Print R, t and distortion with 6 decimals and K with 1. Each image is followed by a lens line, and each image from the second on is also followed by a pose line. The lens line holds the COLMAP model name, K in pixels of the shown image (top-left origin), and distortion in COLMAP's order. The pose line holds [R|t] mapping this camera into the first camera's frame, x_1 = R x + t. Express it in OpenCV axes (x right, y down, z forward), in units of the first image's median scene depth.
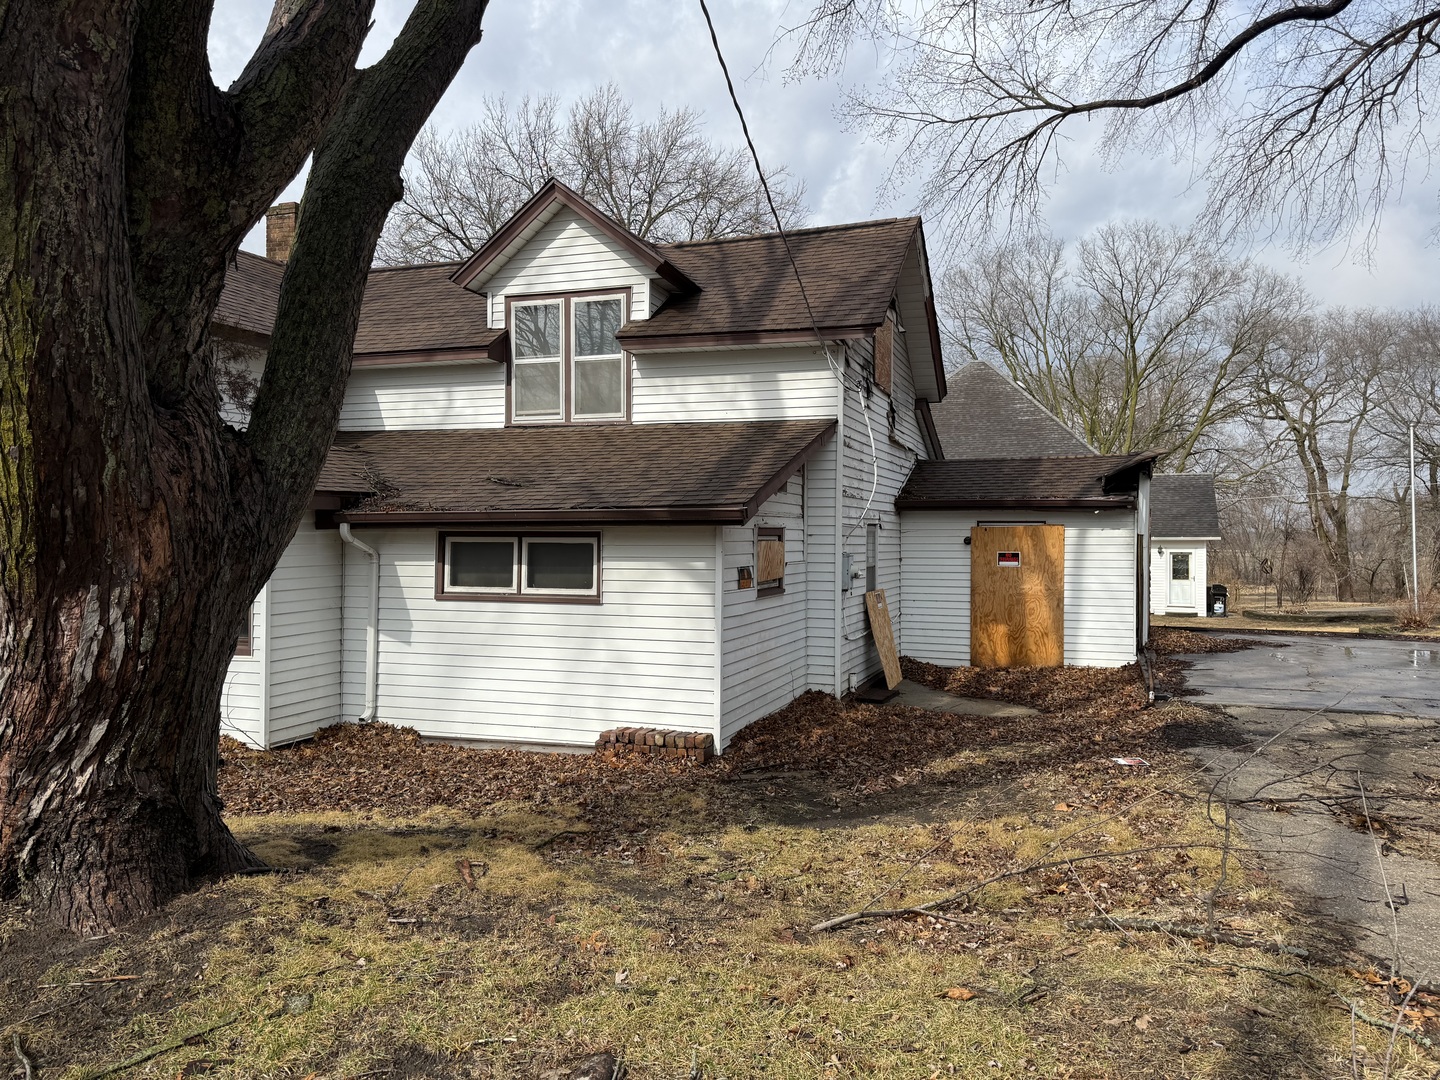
lens RADIAL K [[1025.7, 0, 718.6], [0, 1025.7, 533.4], [0, 0, 1]] dist [0.052074, -0.047222]
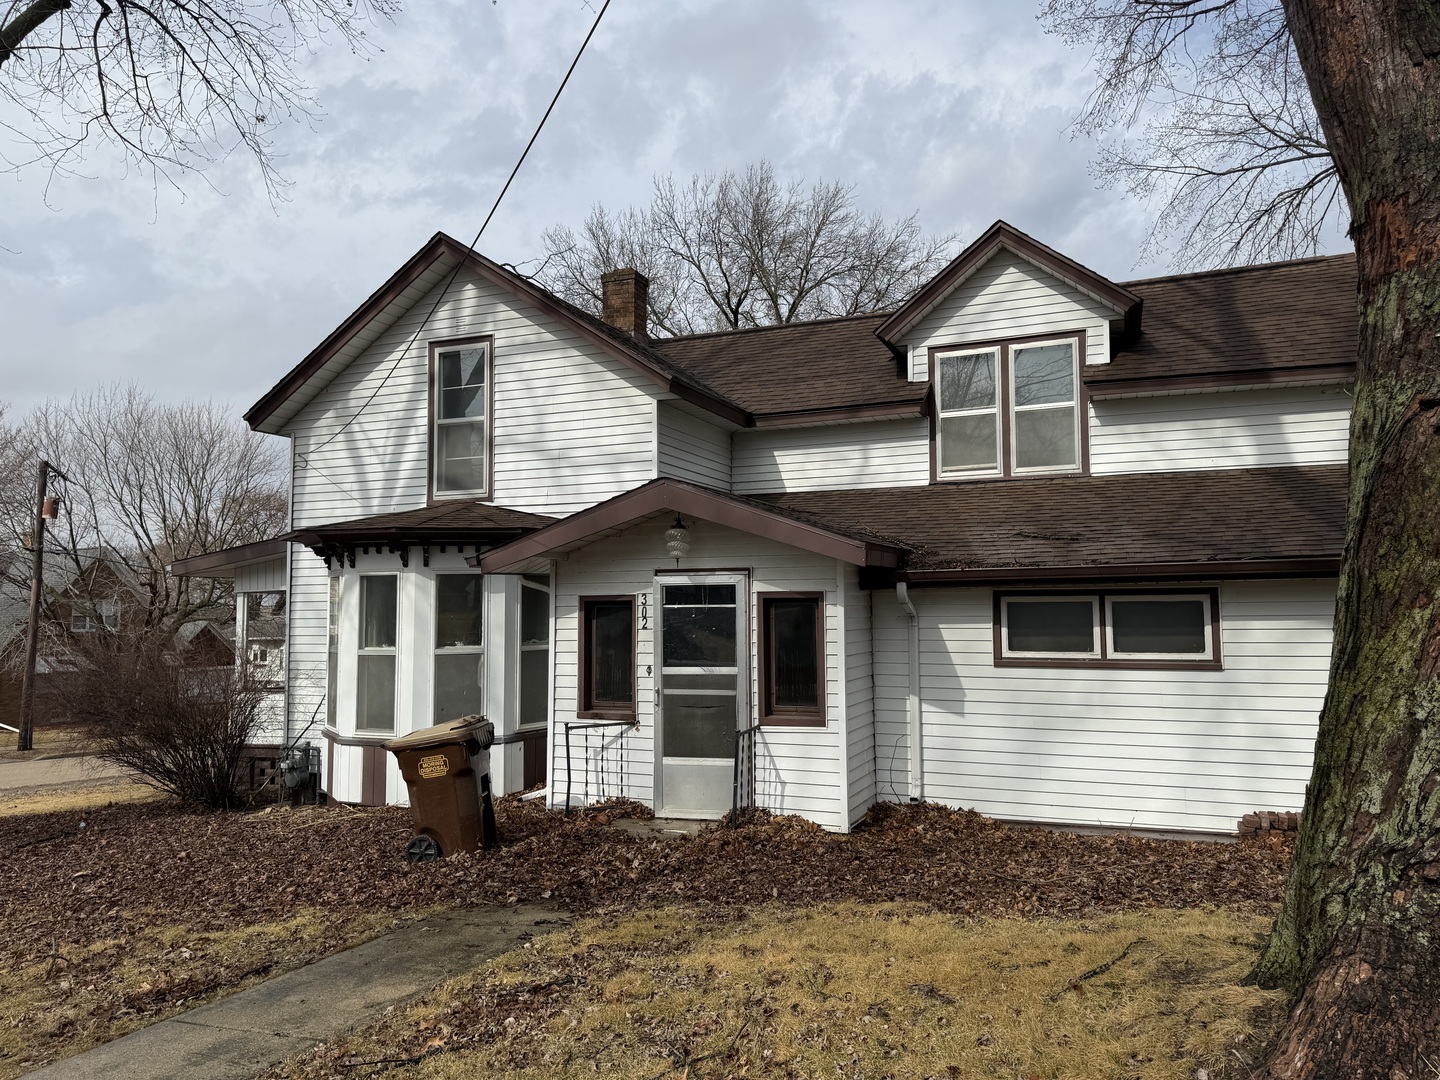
lens RADIAL K [[1025.7, 0, 715.9], [0, 1025.7, 537.8], [0, 0, 1]] dist [0.052074, -0.047222]
pose [[0.995677, -0.018460, -0.091033, -0.329151], [0.012172, 0.997532, -0.069146, 0.008564], [0.092085, 0.067739, 0.993444, 0.050441]]
